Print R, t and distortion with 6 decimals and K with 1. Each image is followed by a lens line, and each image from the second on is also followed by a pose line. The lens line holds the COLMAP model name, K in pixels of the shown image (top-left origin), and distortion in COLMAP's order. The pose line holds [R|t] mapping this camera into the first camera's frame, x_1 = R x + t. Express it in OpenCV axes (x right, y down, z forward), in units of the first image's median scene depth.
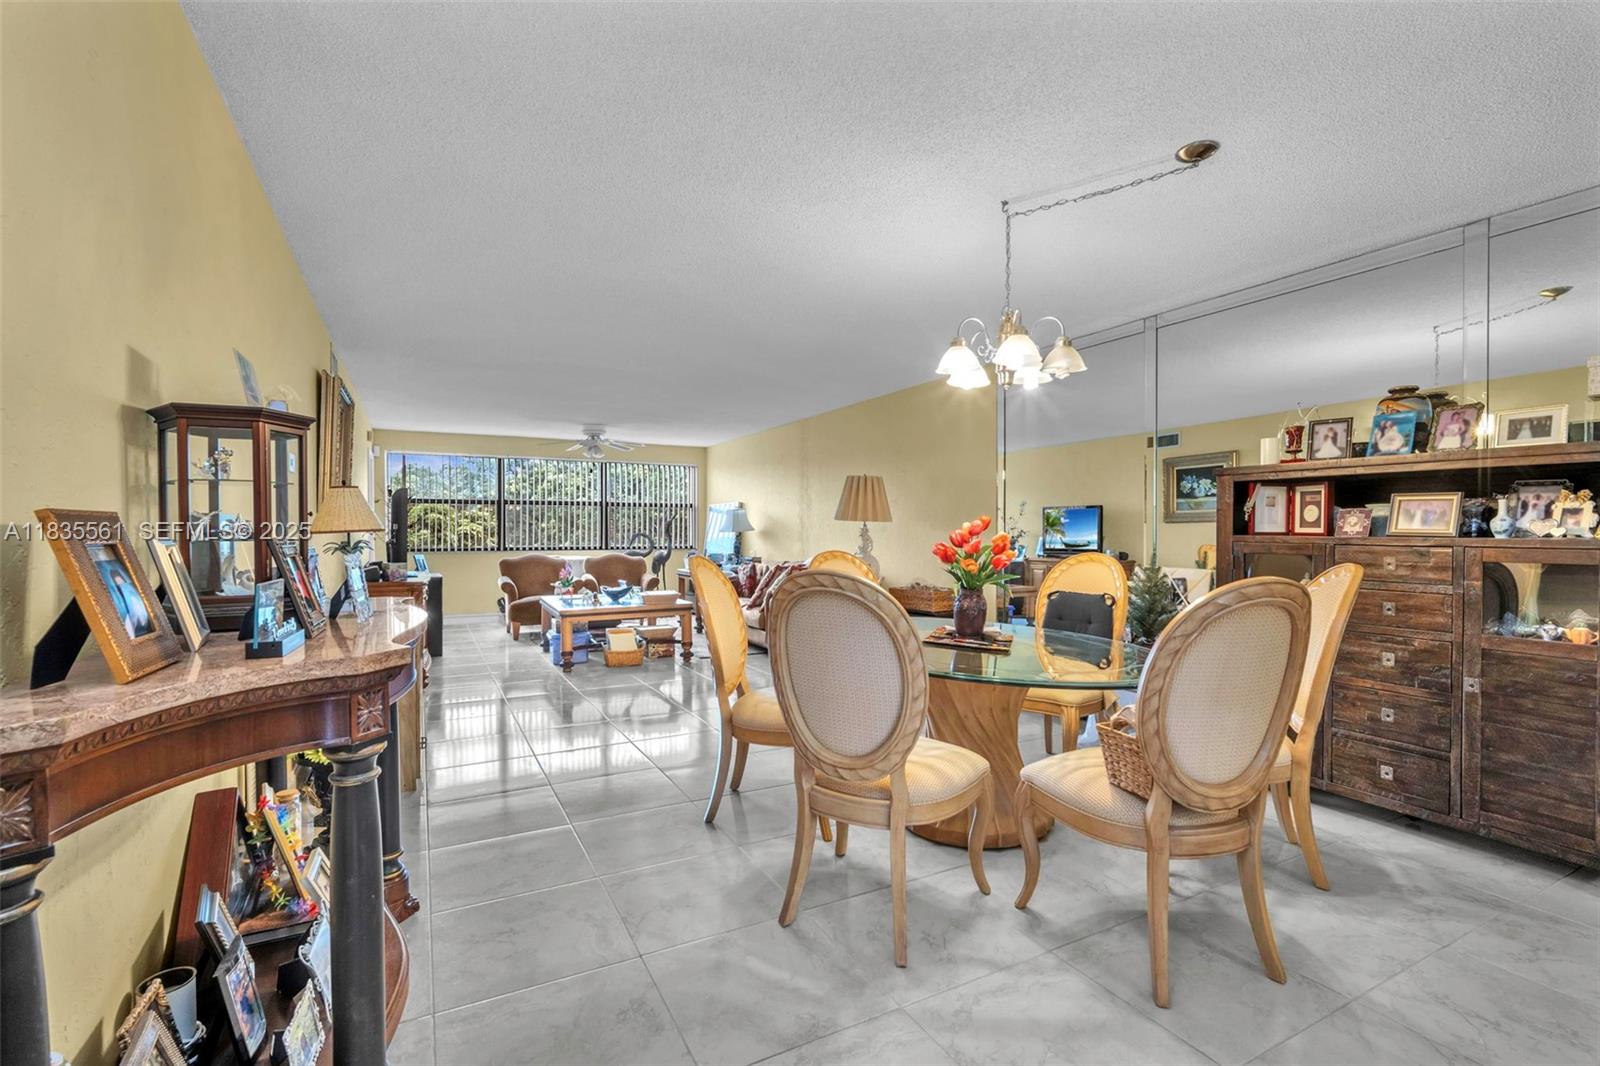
lens RADIAL K [[724.7, 0, 800.0], [0, 724.7, 533.0], [0, 0, 1]] dist [-0.001469, 0.000001]
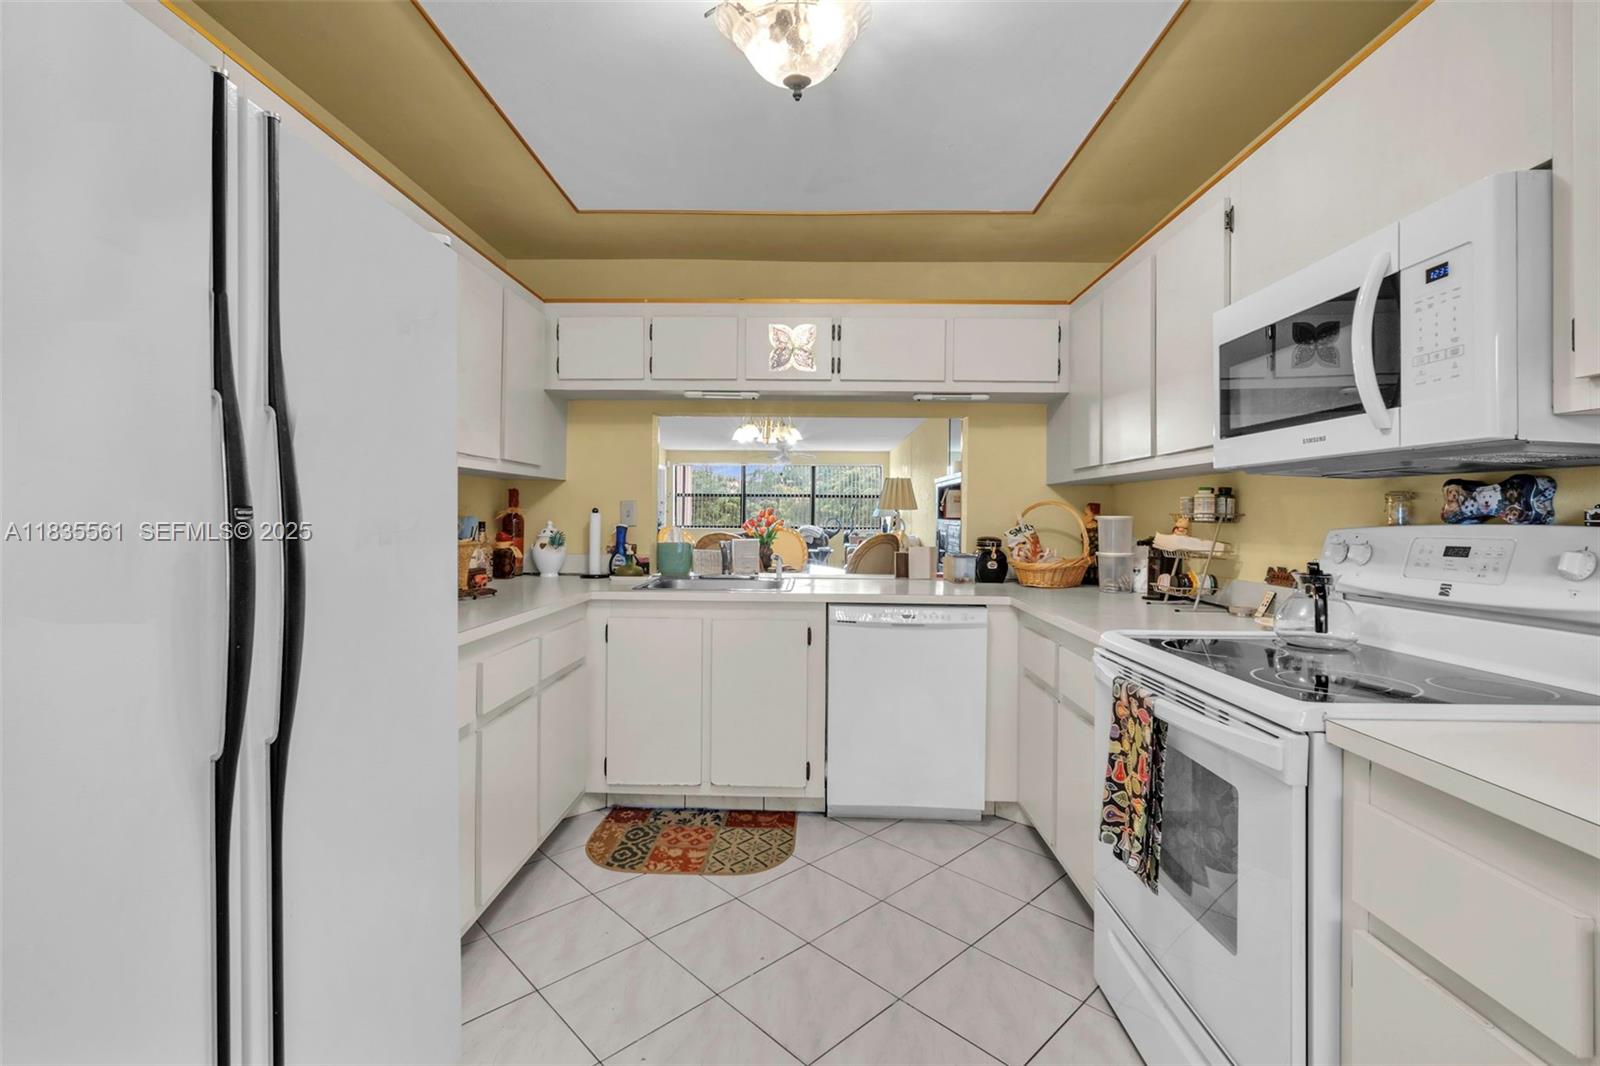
lens RADIAL K [[705.5, 0, 796.7], [0, 705.5, 534.3], [0, 0, 1]] dist [-0.013005, 0.005768]
pose [[0.871196, 0.021001, -0.490486, 0.438779], [-0.009549, 0.999620, 0.025841, -0.001205], [0.490843, -0.017829, 0.871066, -0.220286]]
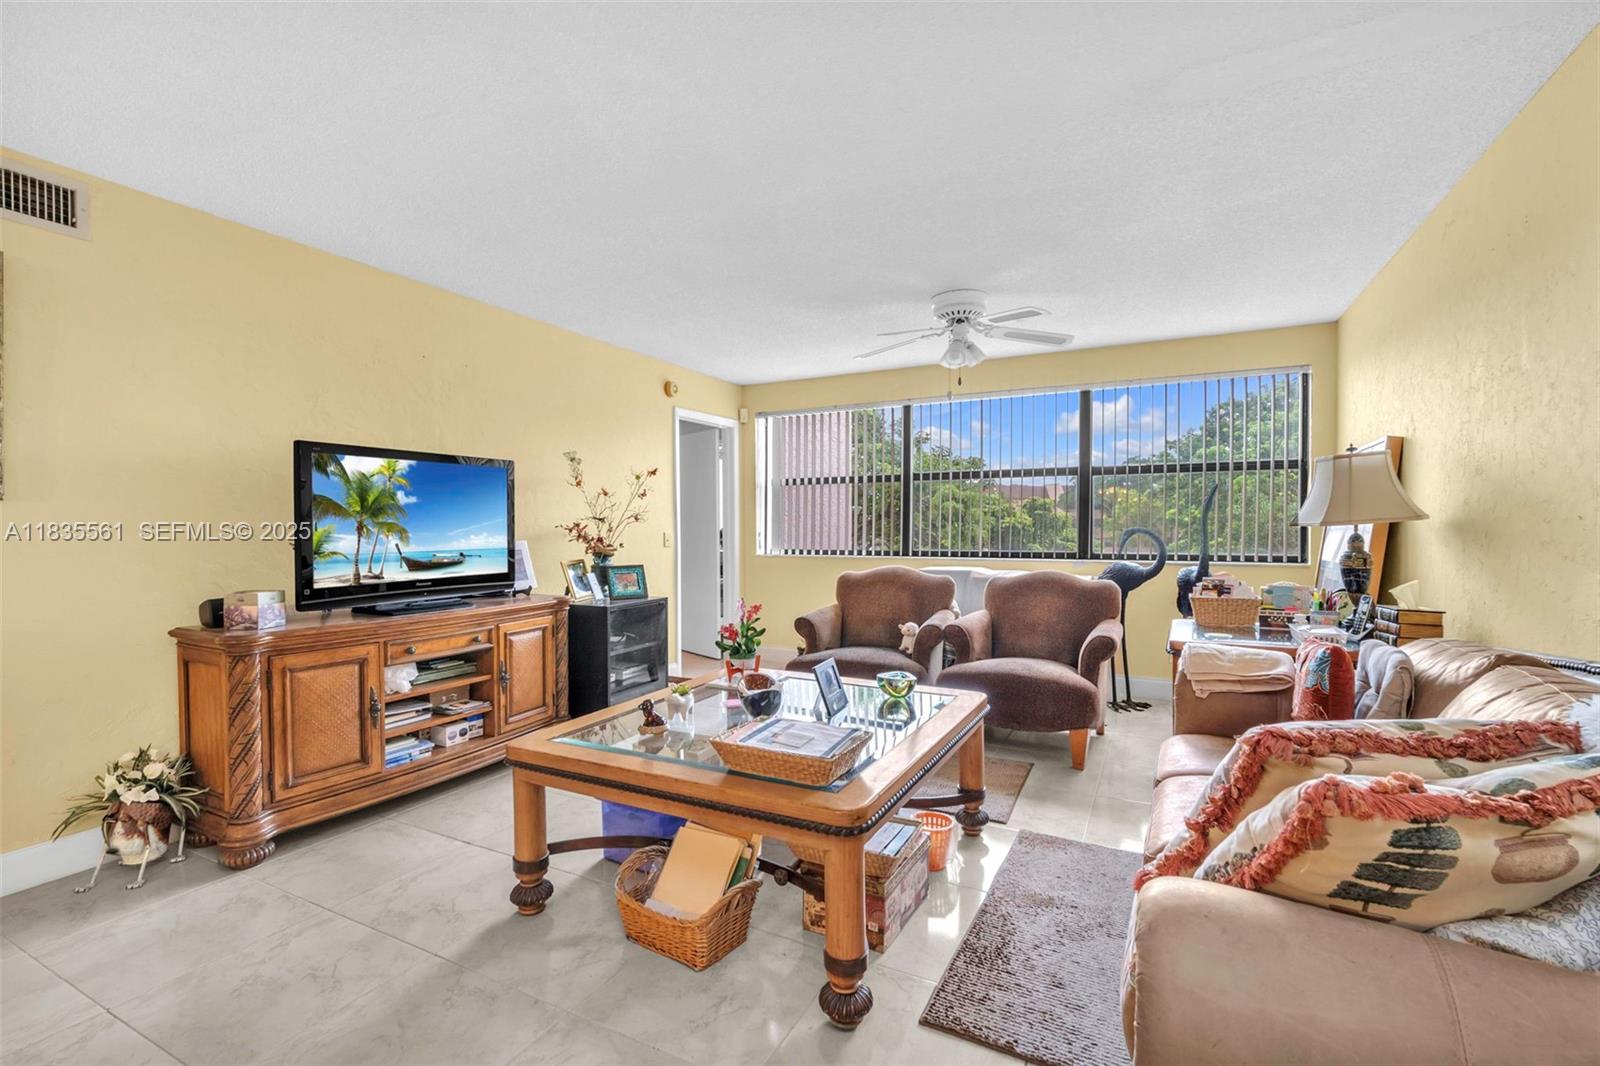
lens RADIAL K [[705.5, 0, 796.7], [0, 705.5, 534.3], [0, 0, 1]] dist [-0.013005, 0.005768]
pose [[0.567083, 0.008311, -0.823618, 0.032564], [0.002993, 0.999922, 0.012151, -0.001658], [0.823655, -0.009355, 0.567014, 0.665633]]
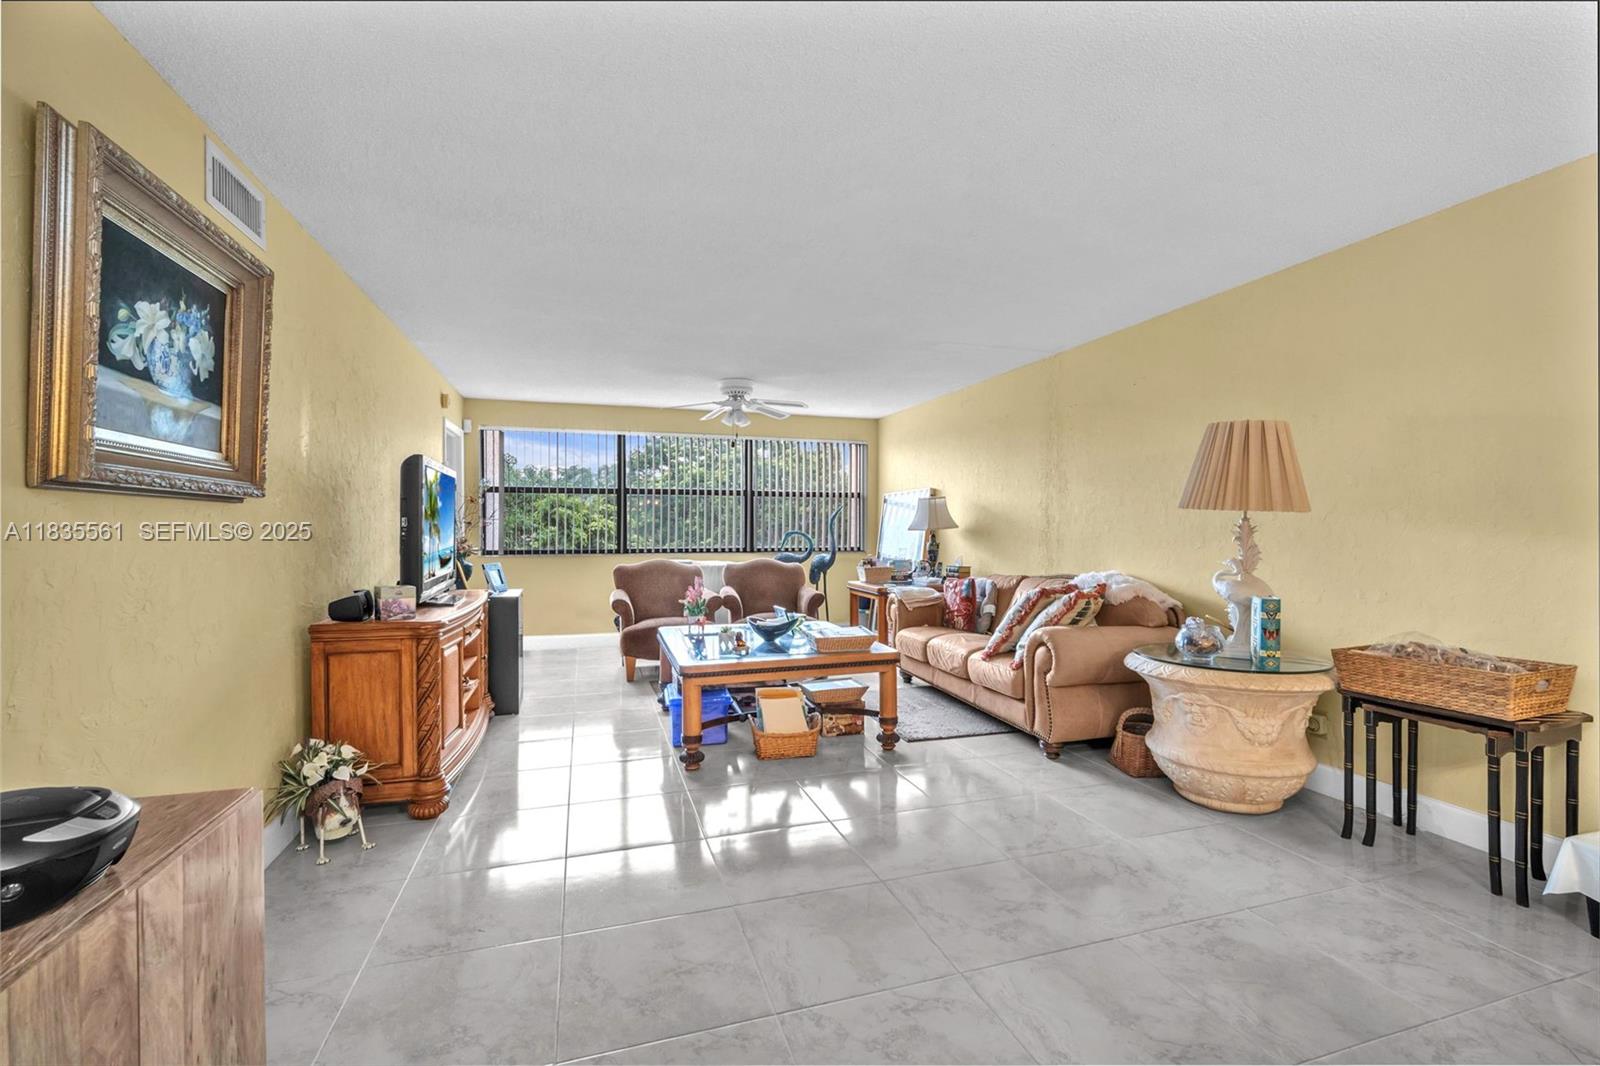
lens RADIAL K [[695.1, 0, 806.1], [0, 695.1, 532.6], [0, 0, 1]] dist [-0.000531, 0.000071]
pose [[0.984529, 0.002382, -0.175205, -0.096610], [-0.001517, 0.999986, 0.005069, -0.002125], [0.175215, -0.004725, 0.984519, 0.337723]]
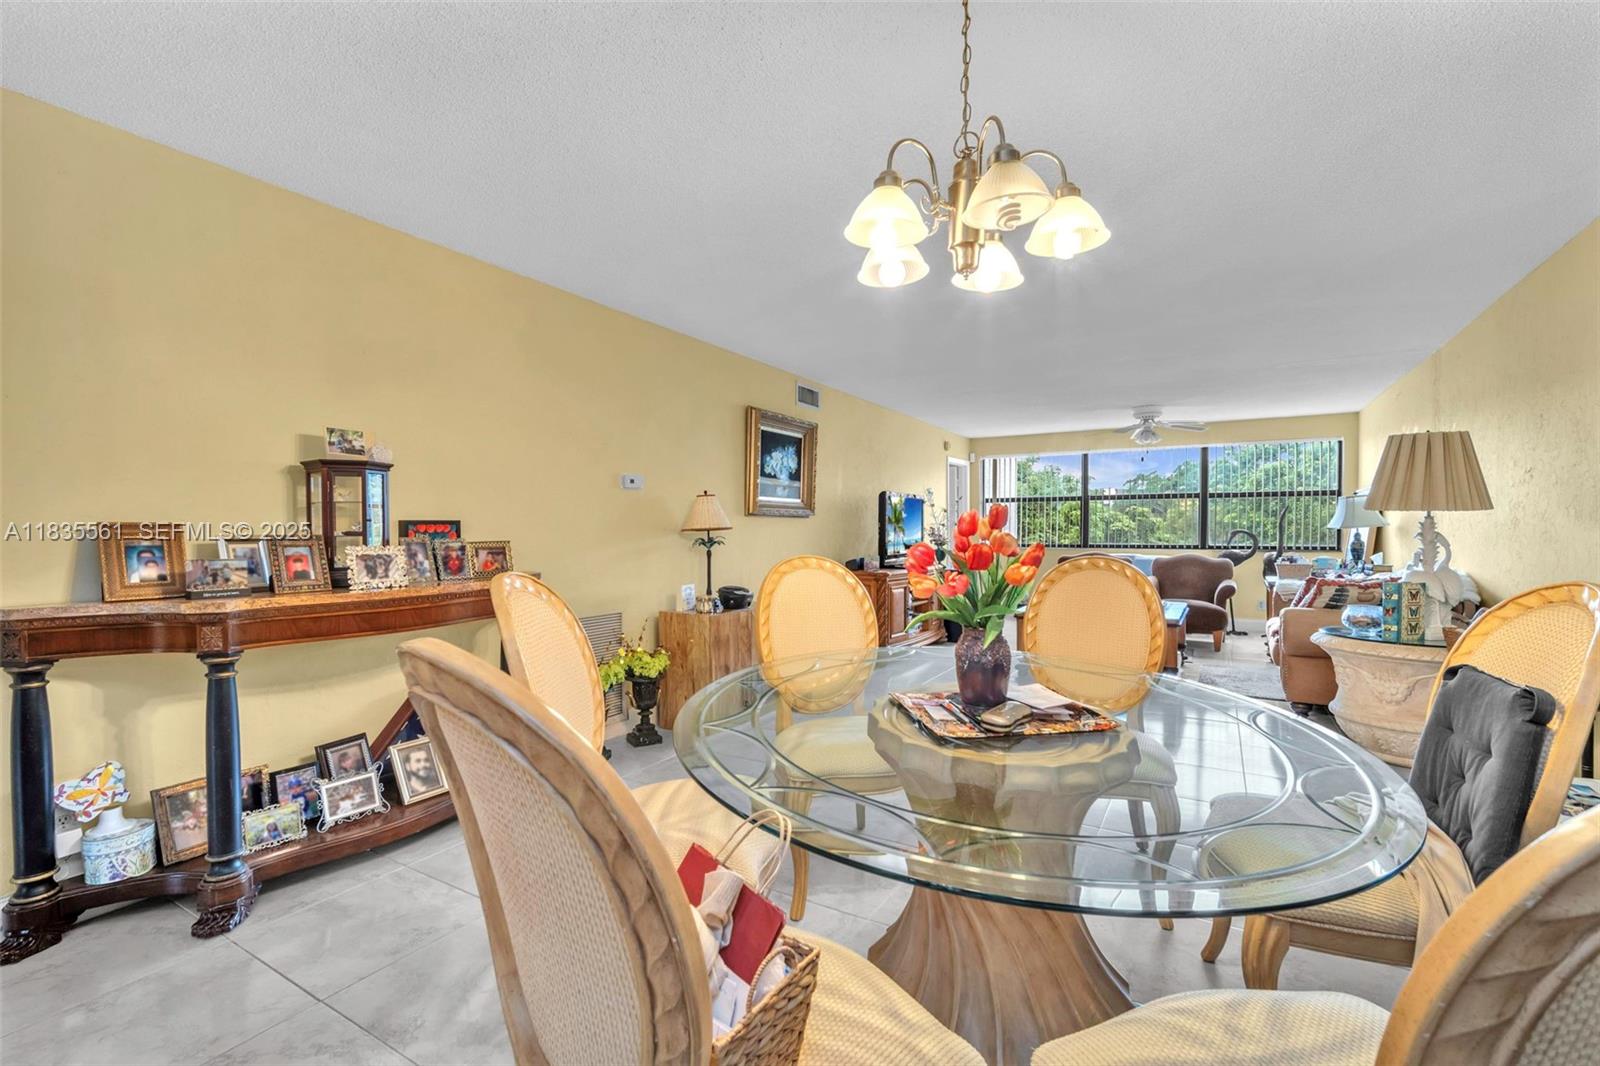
lens RADIAL K [[705.5, 0, 796.7], [0, 705.5, 534.3], [0, 0, 1]] dist [-0.013005, 0.005768]
pose [[0.519136, 0.006547, -0.854667, 0.231232], [0.000623, 0.999967, 0.008038, -0.001494], [0.854692, -0.004705, 0.519115, 0.193328]]
